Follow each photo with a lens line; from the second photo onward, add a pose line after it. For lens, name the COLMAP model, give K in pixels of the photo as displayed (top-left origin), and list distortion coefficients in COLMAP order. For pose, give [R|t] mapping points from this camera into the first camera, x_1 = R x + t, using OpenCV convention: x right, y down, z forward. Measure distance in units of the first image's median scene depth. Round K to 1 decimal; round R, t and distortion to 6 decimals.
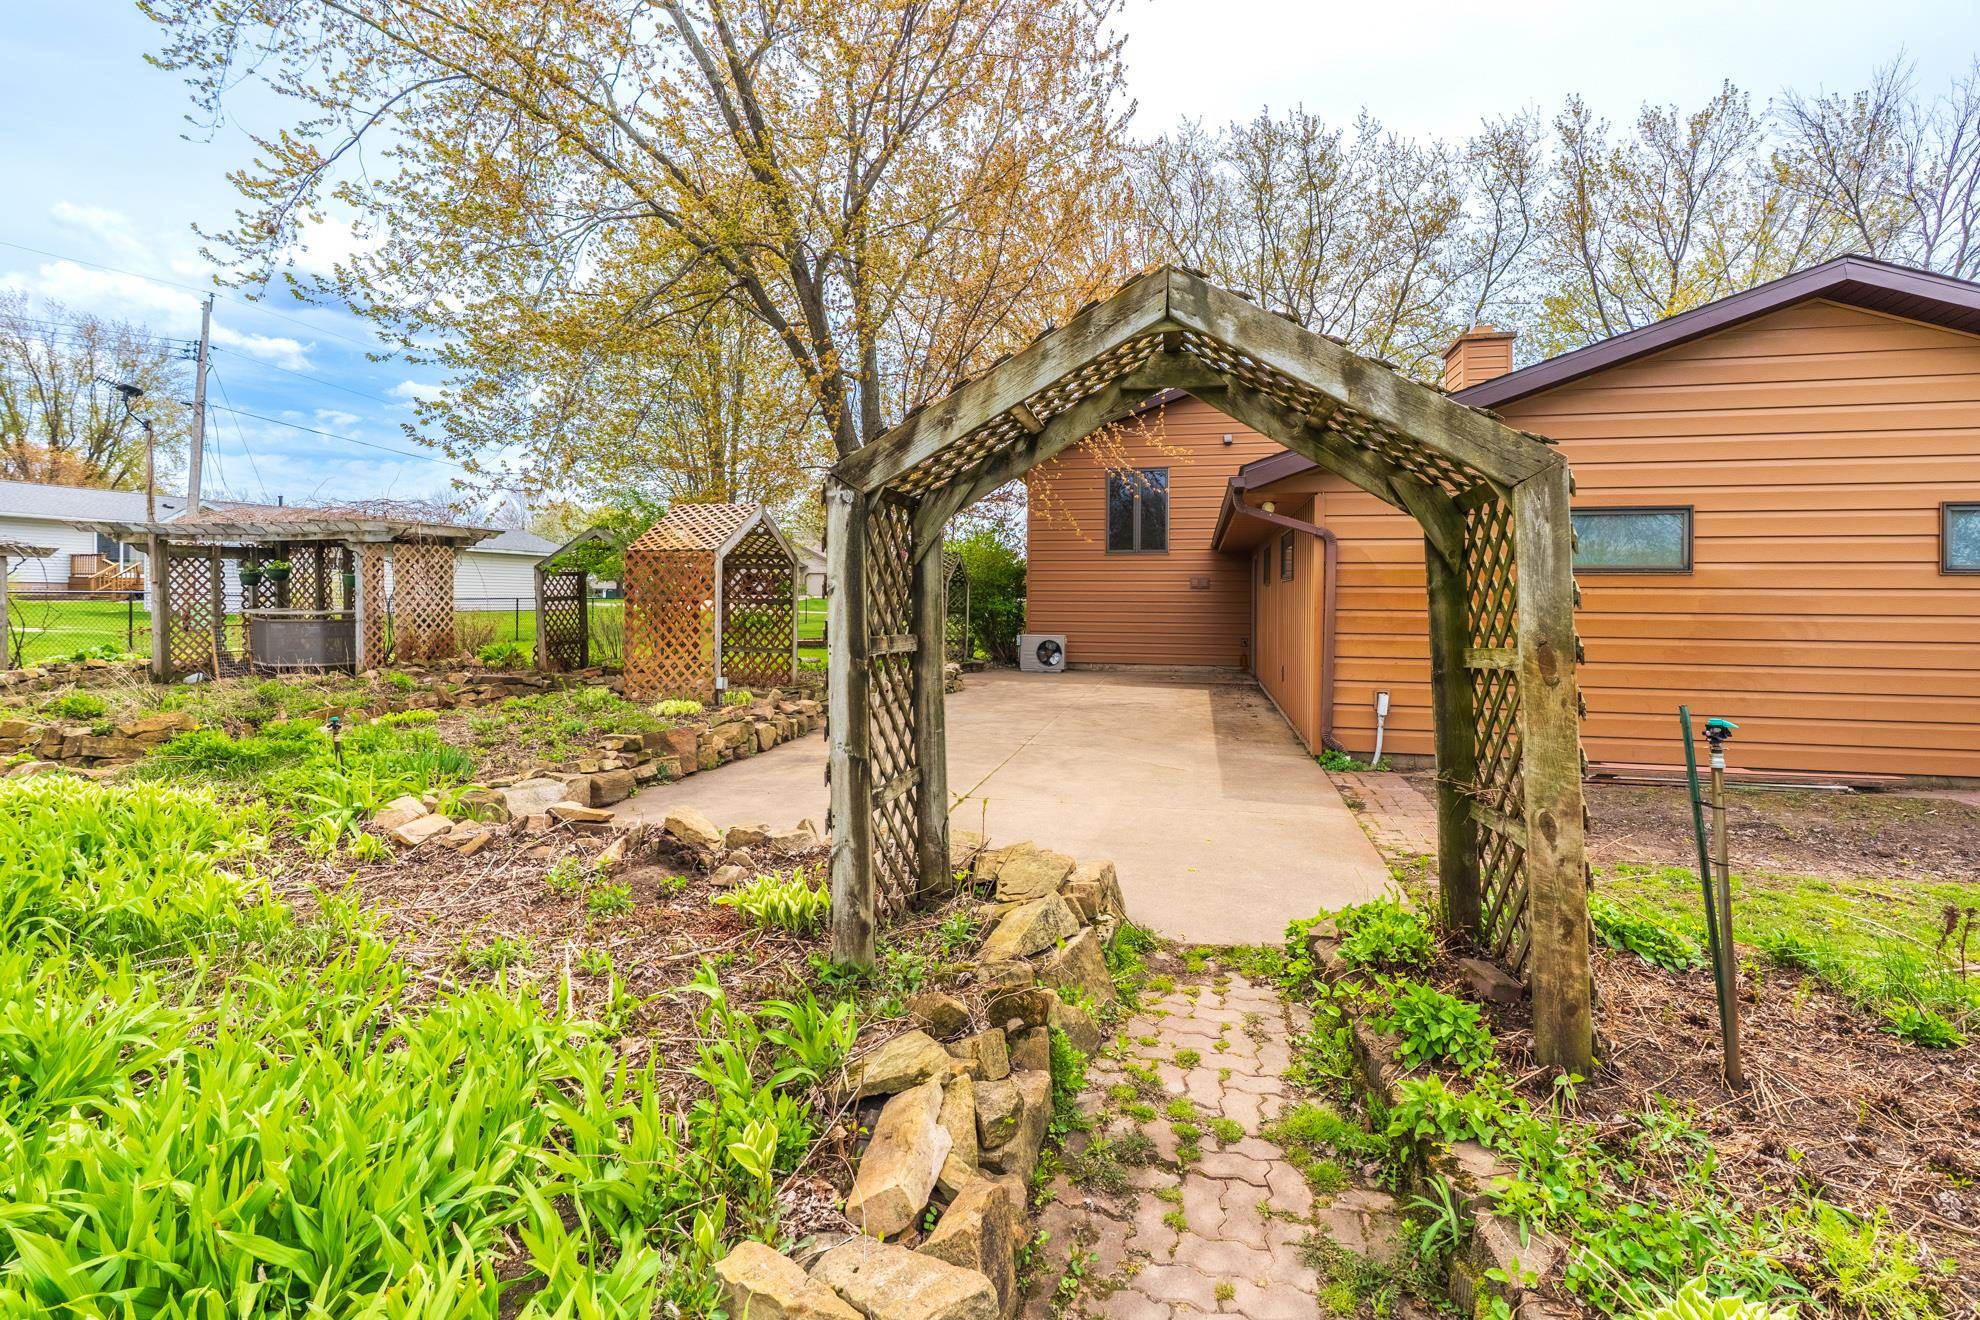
lens RADIAL K [[907.2, 0, 988.2], [0, 907.2, 606.6], [0, 0, 1]] dist [-0.000140, -0.000213]
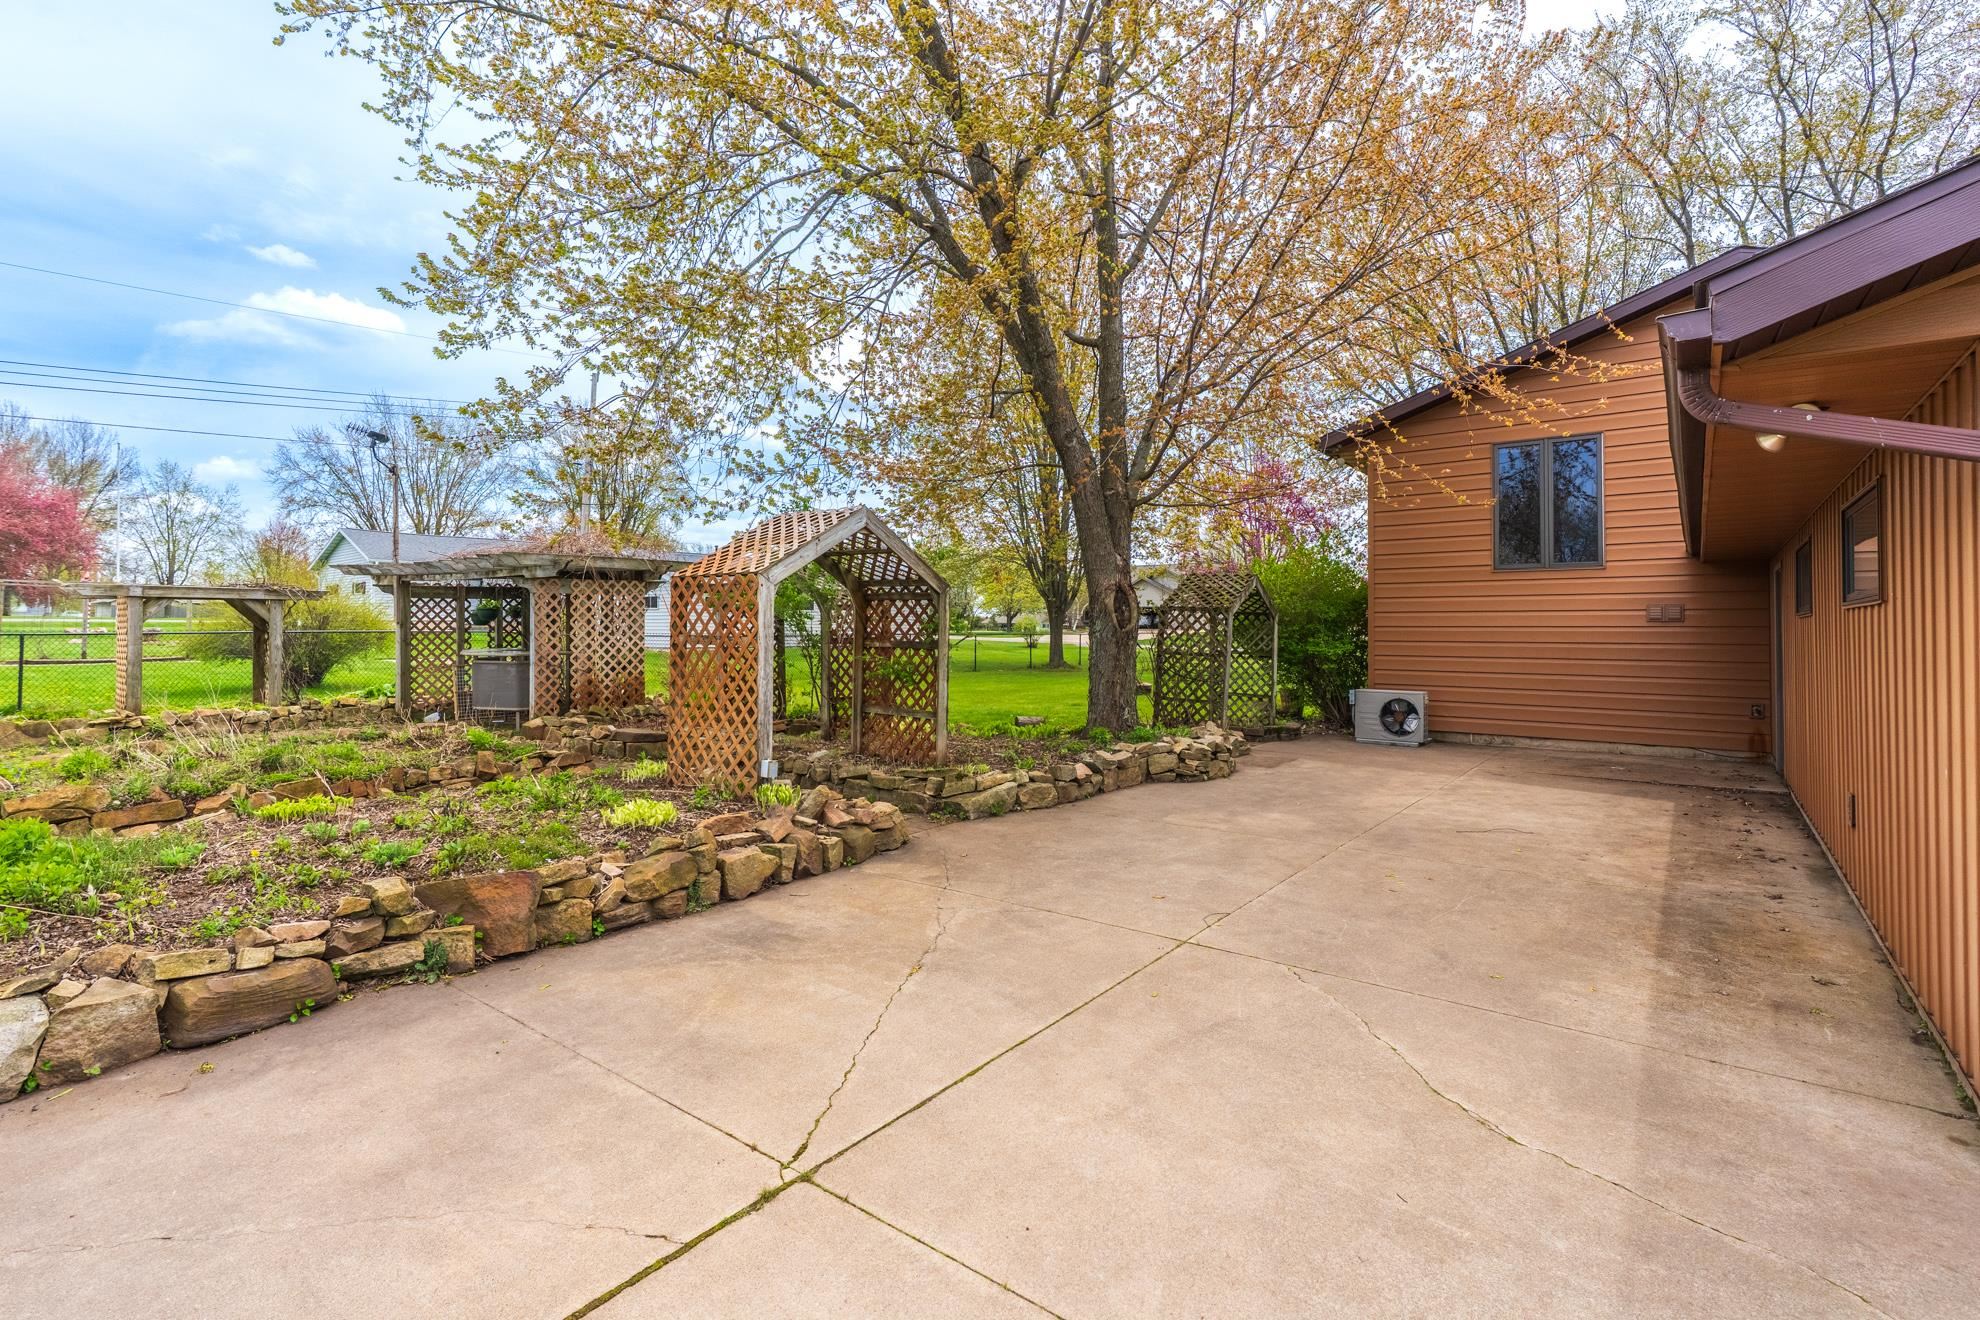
lens RADIAL K [[907.2, 0, 988.2], [0, 907.2, 606.6], [0, 0, 1]] dist [-0.000140, -0.000213]
pose [[0.906549, -0.013358, -0.421890, 0.106105], [-0.002358, 0.999323, -0.036709, -0.008705], [0.422095, 0.034273, 0.905904, 0.339580]]
